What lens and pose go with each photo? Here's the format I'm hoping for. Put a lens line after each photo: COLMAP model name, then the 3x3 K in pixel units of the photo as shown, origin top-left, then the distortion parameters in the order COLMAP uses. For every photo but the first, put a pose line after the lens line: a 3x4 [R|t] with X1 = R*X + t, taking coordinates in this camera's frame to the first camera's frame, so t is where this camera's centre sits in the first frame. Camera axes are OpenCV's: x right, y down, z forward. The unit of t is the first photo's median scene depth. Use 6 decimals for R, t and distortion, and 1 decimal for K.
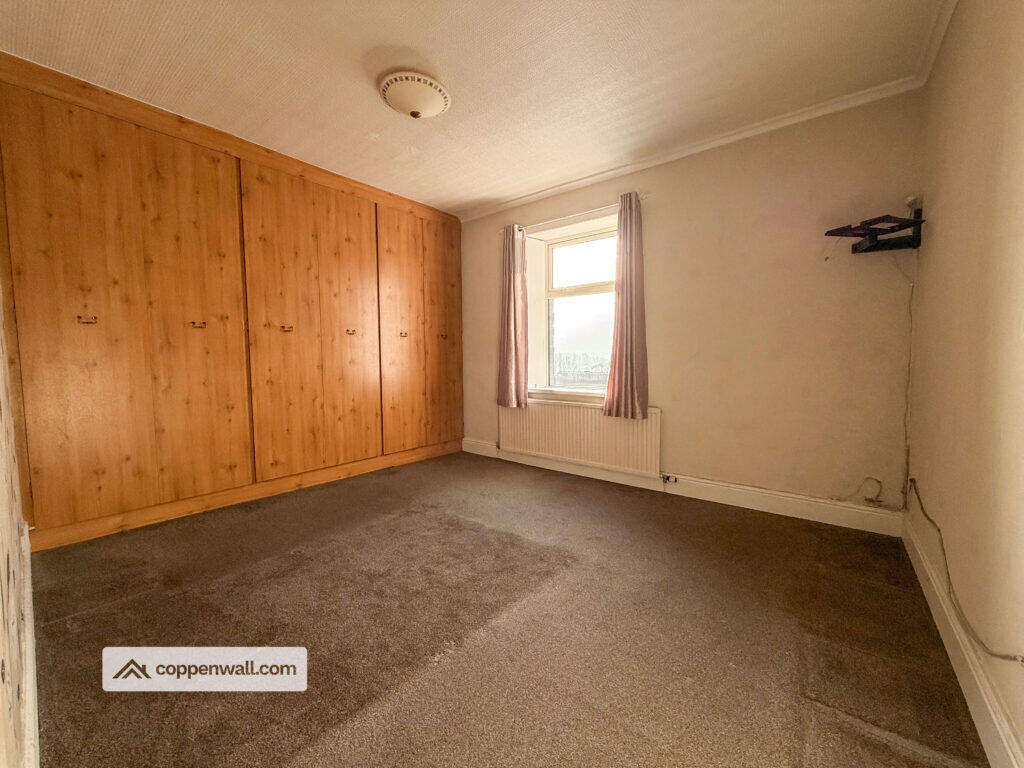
lens RADIAL K [[407.4, 0, 511.4], [0, 407.4, 382.4], [0, 0, 1]] dist [0.000577, -0.000383]
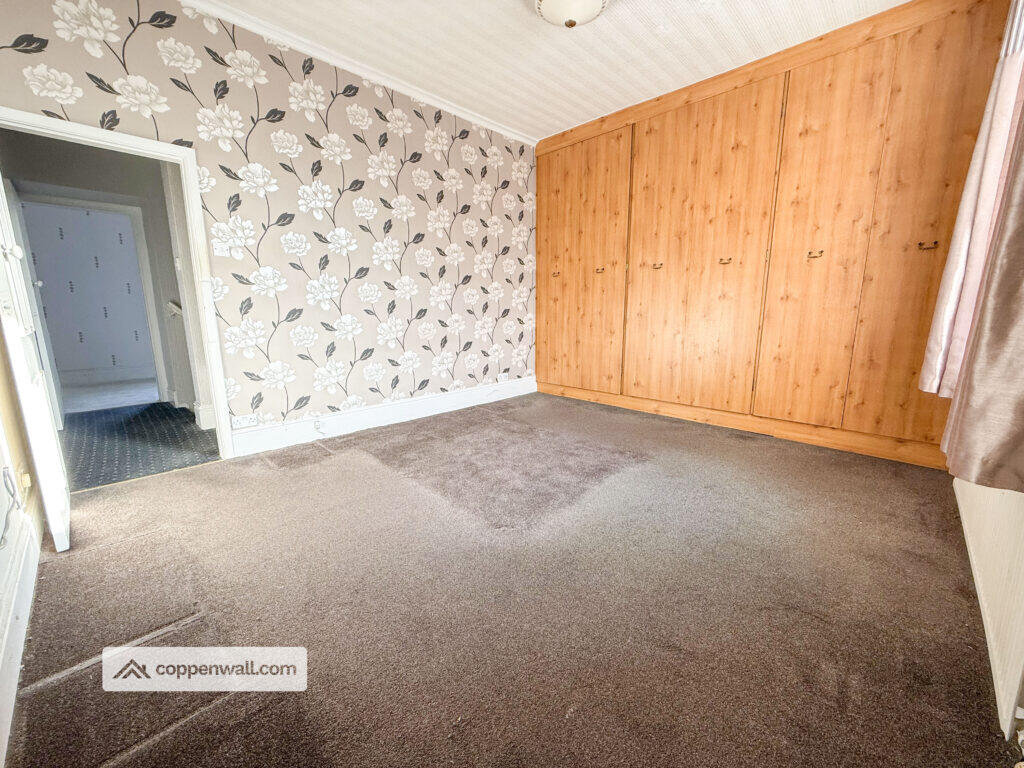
lens RADIAL K [[407.4, 0, 507.6], [0, 407.4, 383.8], [0, 0, 1]] dist [0.000577, -0.000383]
pose [[-0.095667, 0.184952, -0.978080, 0.588529], [-0.058379, 0.979853, 0.190998, -0.007873], [0.993700, 0.075371, -0.082942, 0.684576]]
